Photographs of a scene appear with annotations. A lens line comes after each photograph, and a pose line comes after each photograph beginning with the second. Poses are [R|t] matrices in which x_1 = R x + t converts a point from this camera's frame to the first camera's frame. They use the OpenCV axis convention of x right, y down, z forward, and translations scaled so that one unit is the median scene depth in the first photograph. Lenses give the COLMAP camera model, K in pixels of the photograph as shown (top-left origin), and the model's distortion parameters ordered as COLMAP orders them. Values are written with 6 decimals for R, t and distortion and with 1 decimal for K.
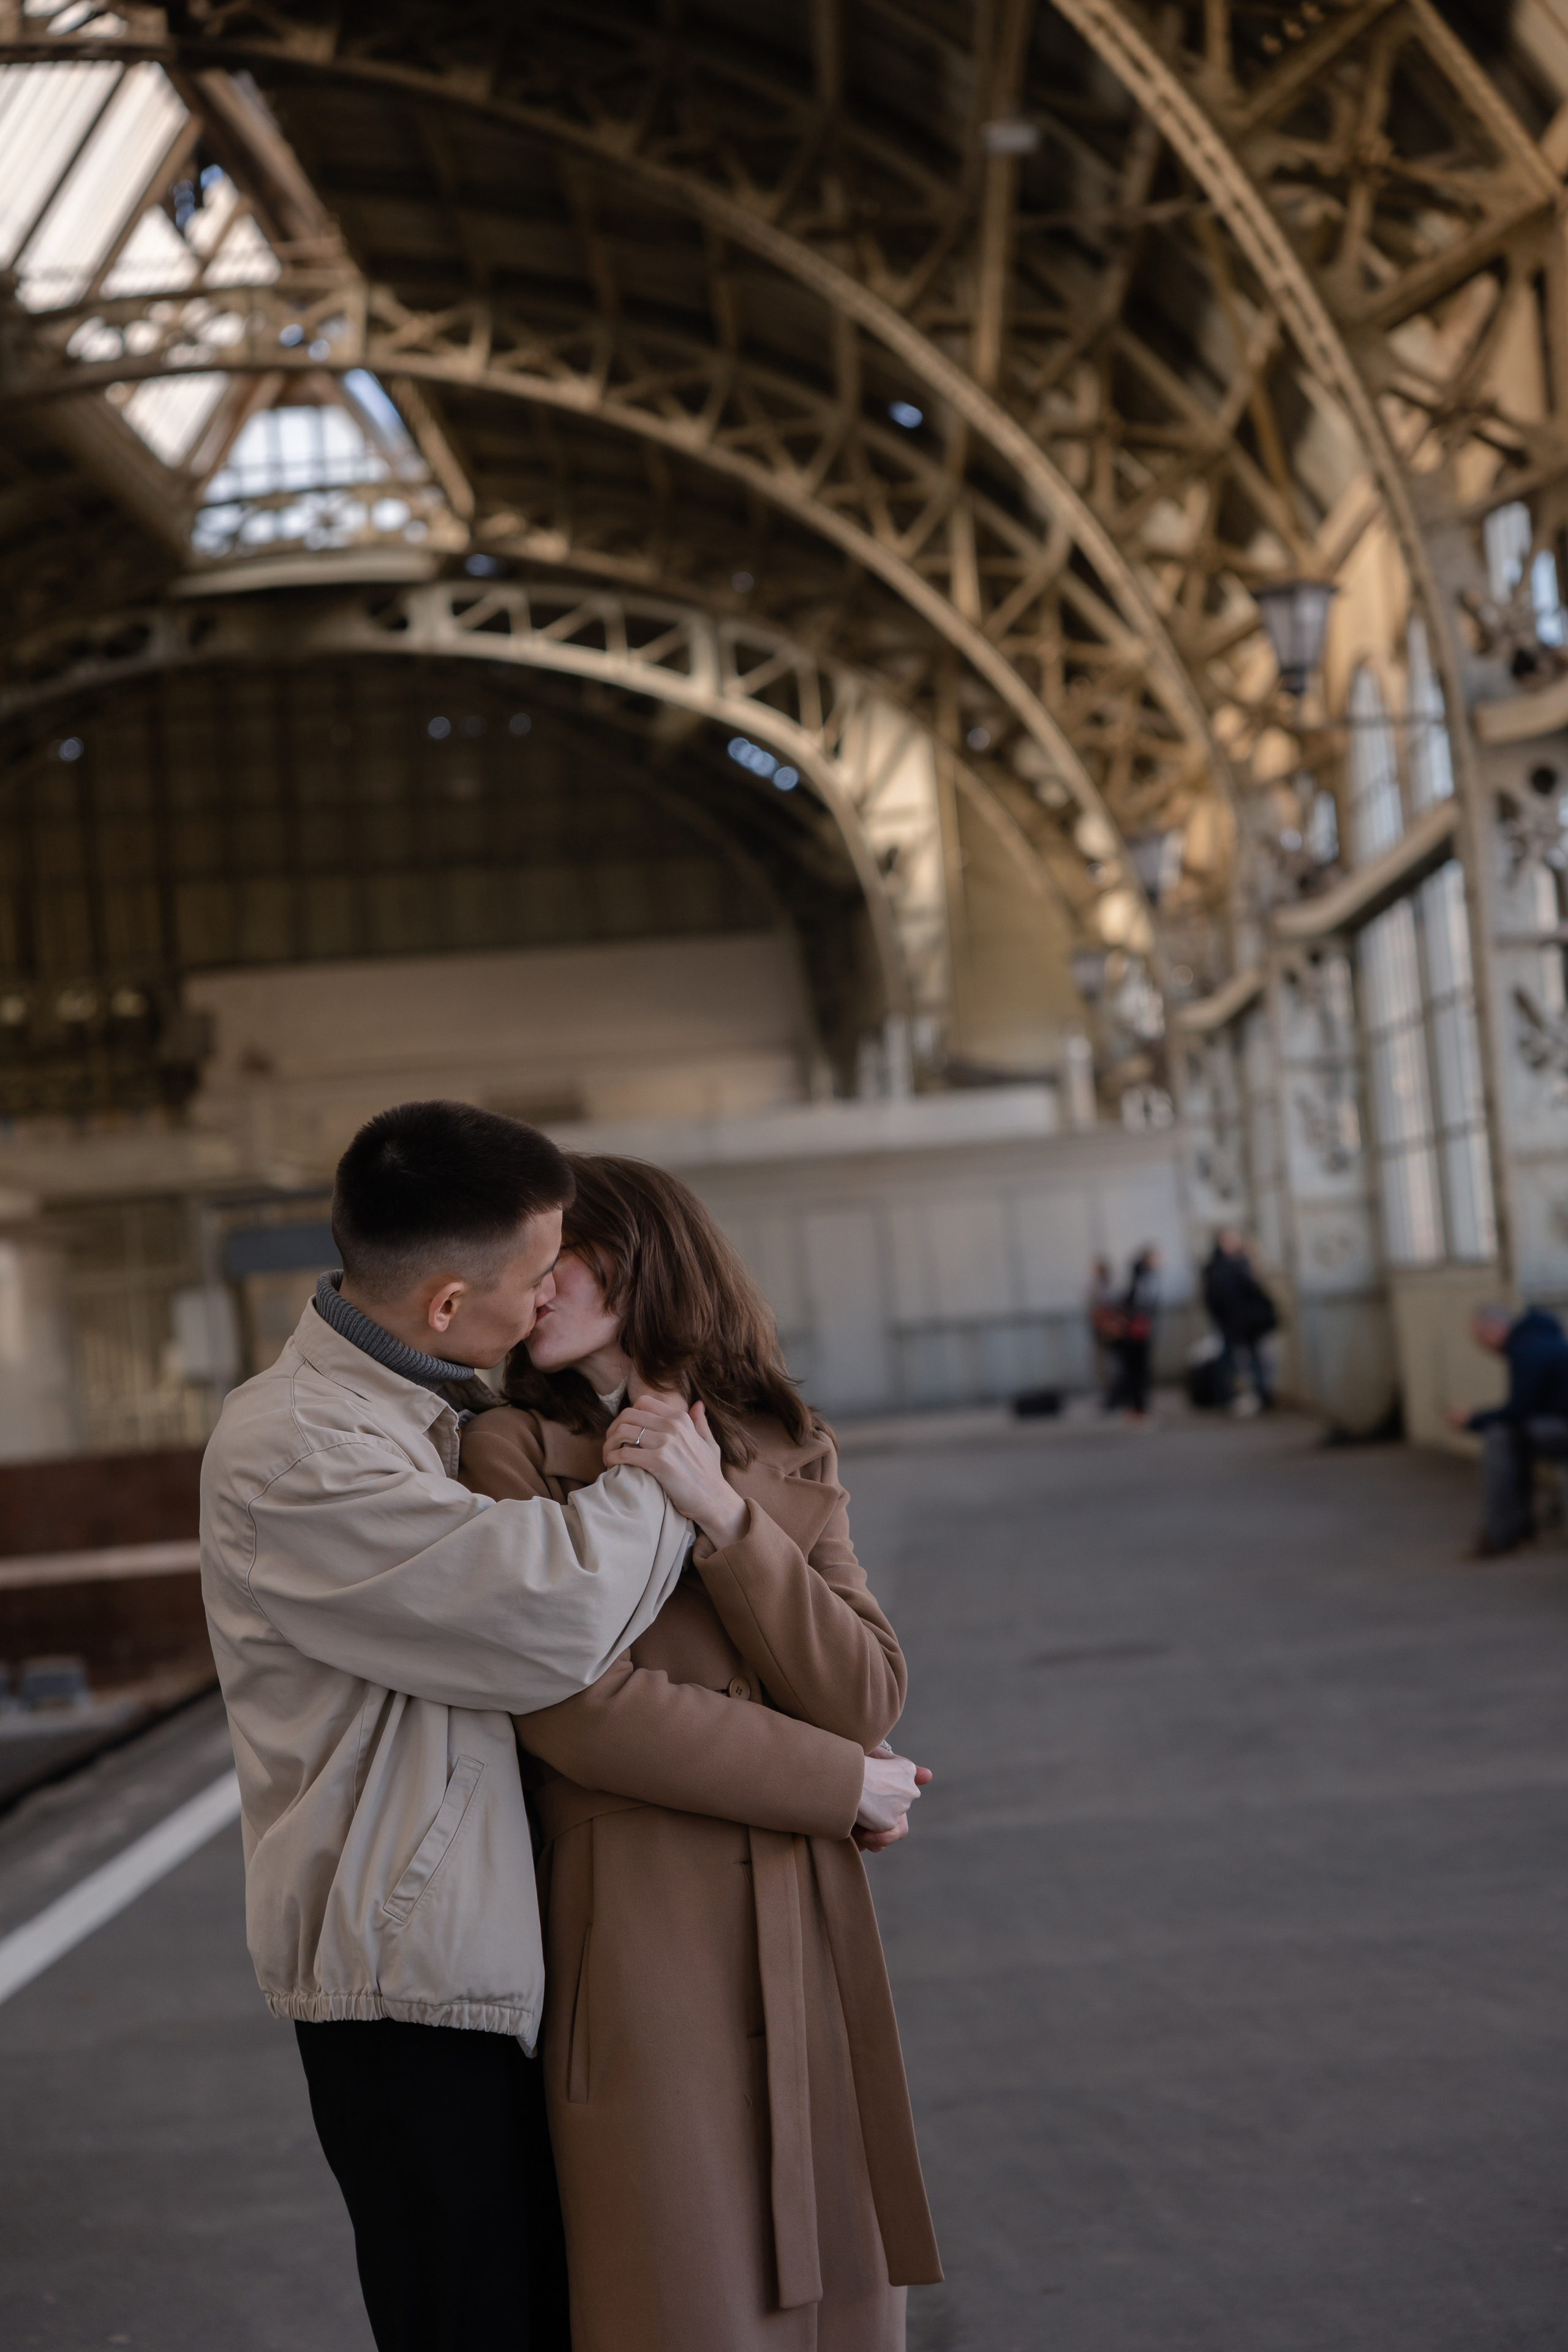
lens RADIAL K [[4840.2, 0, 745.4], [0, 4840.2, 1139.0], [0, 0, 1]] dist [0.131938, 0.000000]
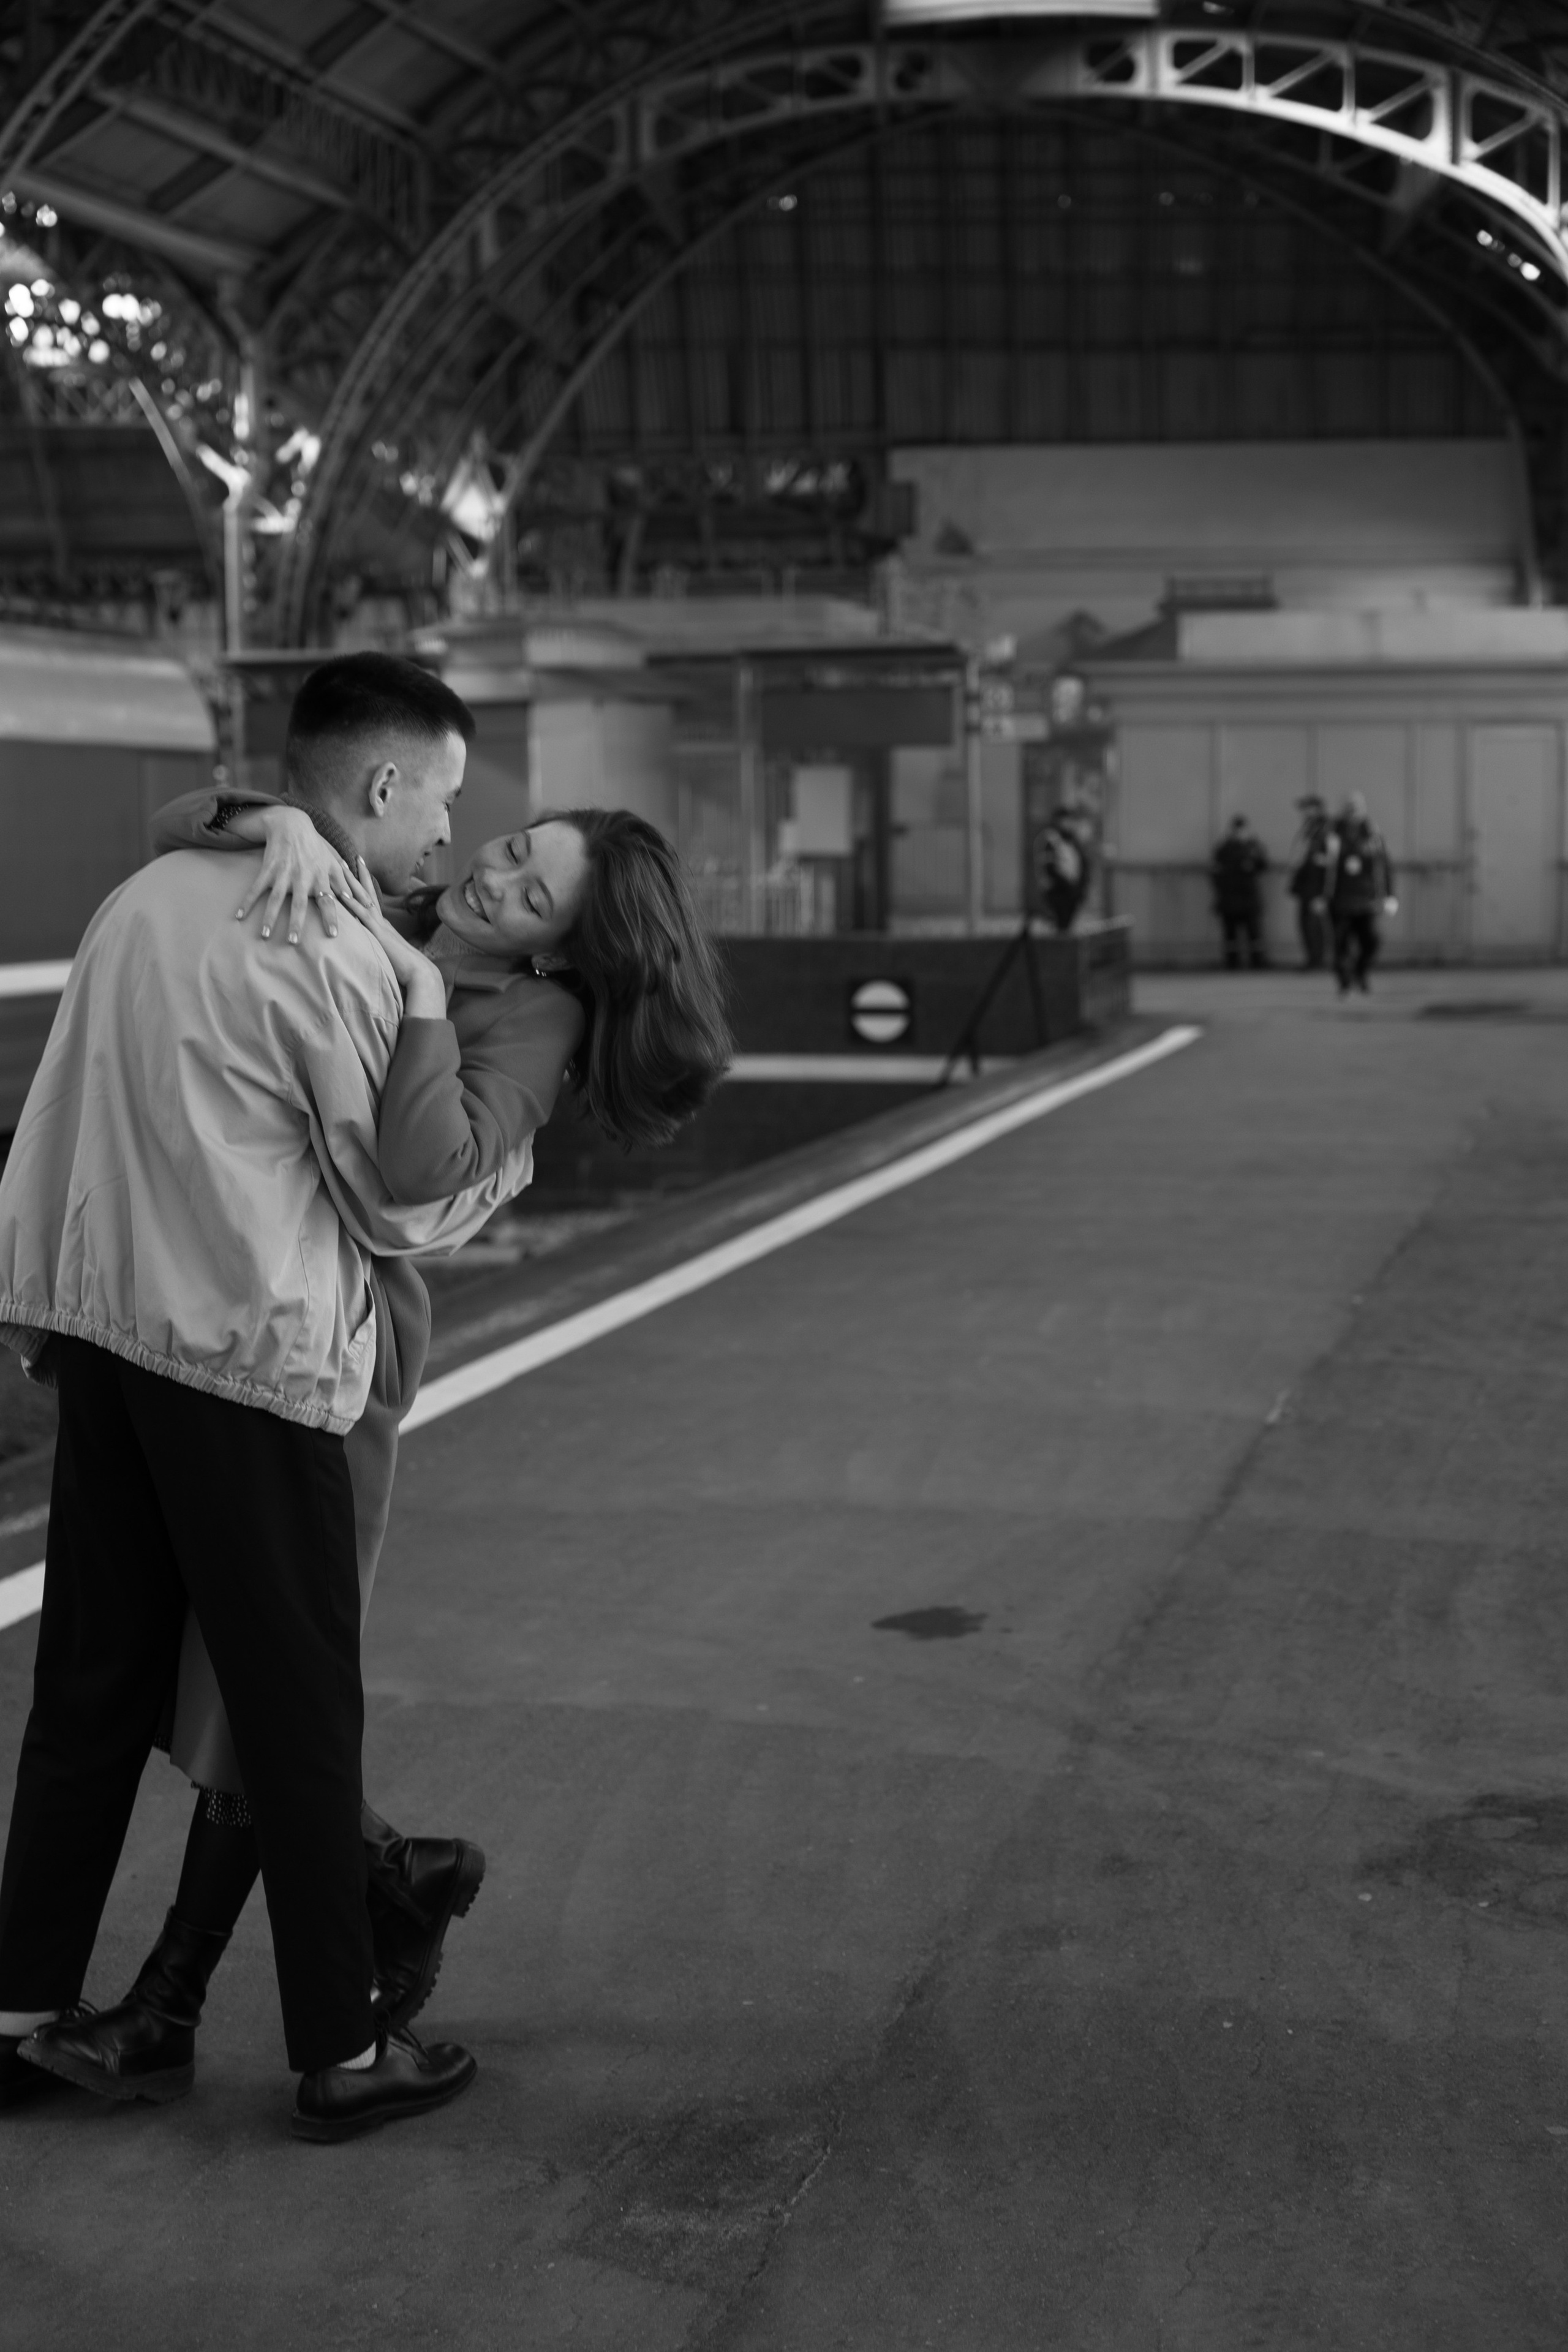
lens RADIAL K [[3590.7, 0, 801.5], [0, 3590.7, 1206.2], [0, 0, 1]] dist [0.027036, 0.000000]
pose [[0.976767, 0.099136, -0.189997, 0.023660], [-0.069807, 0.985400, 0.155285, 0.007104], [0.202617, -0.138414, 0.969427, 0.289416]]
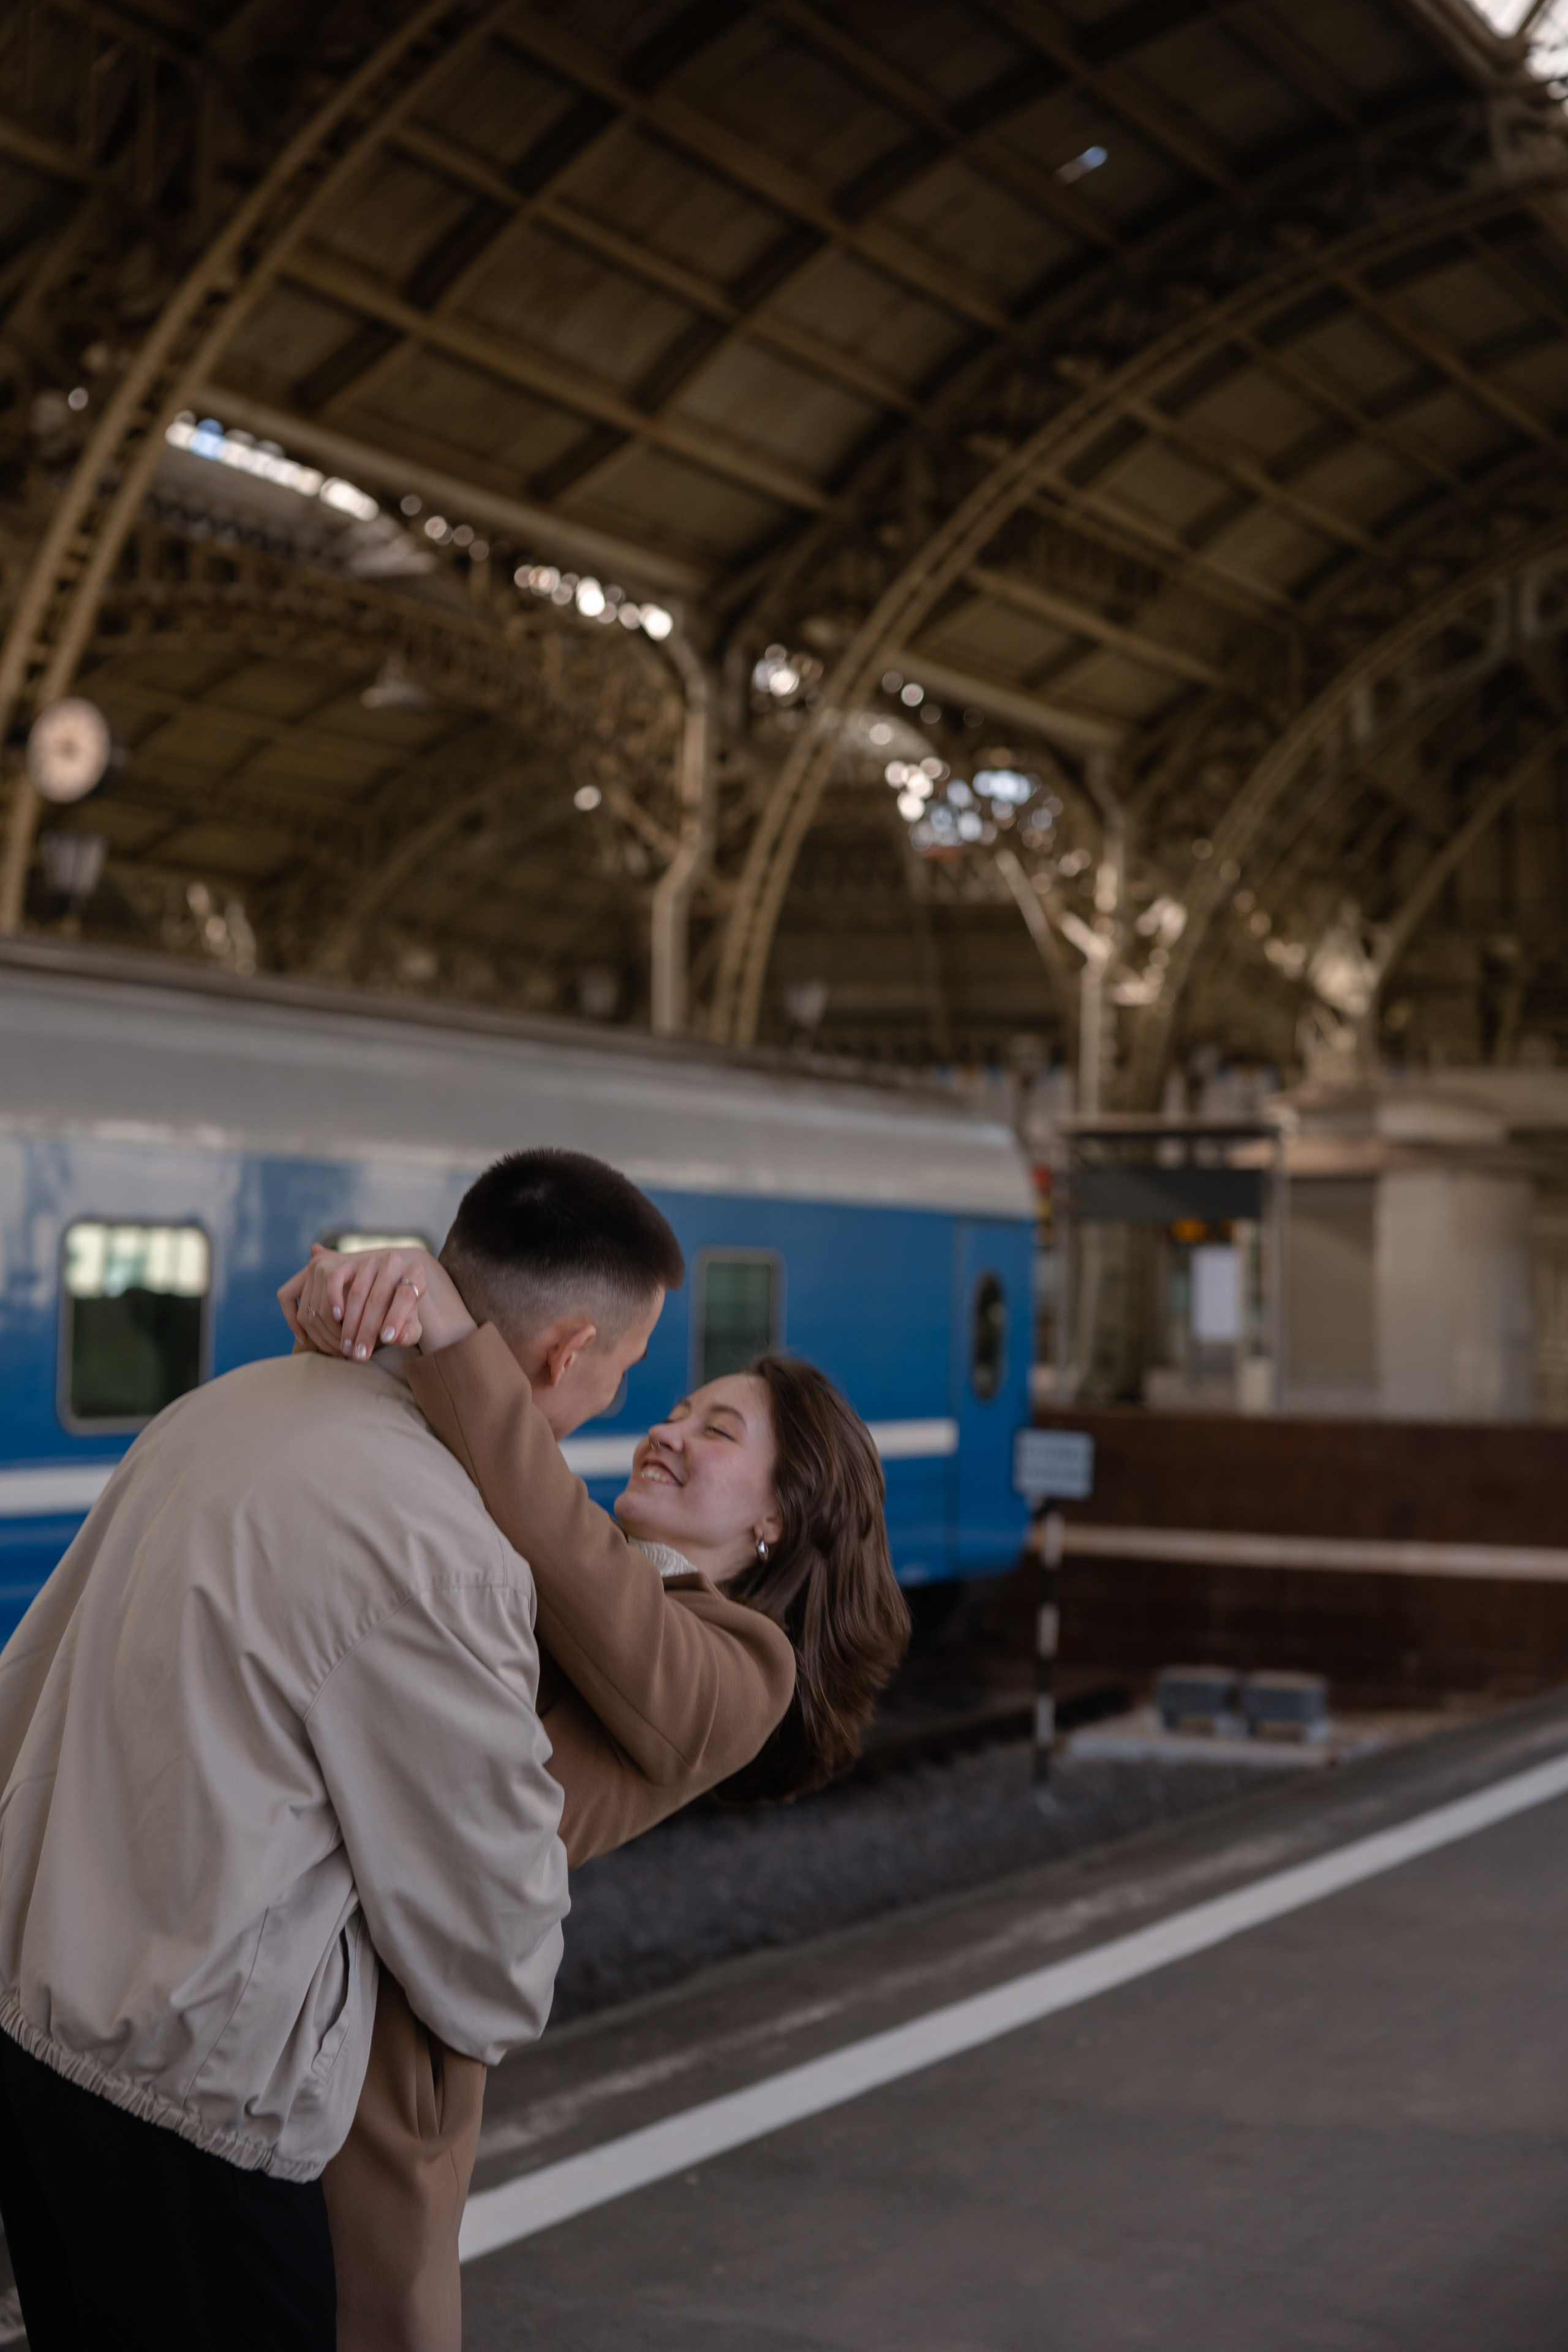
lens RADIAL K [[3590.7, 0, 792.0], [0, 3590.7, 1168.7], [0, 0, 1]] dist [0.027036, 0.000000]
pose [[0.894832, 0.090797, -0.437071, 0.025316], [-0.084610, 0.995846, 0.033652, 0.008135], [0.438311, 0.006868, 0.898797, 0.310320]]
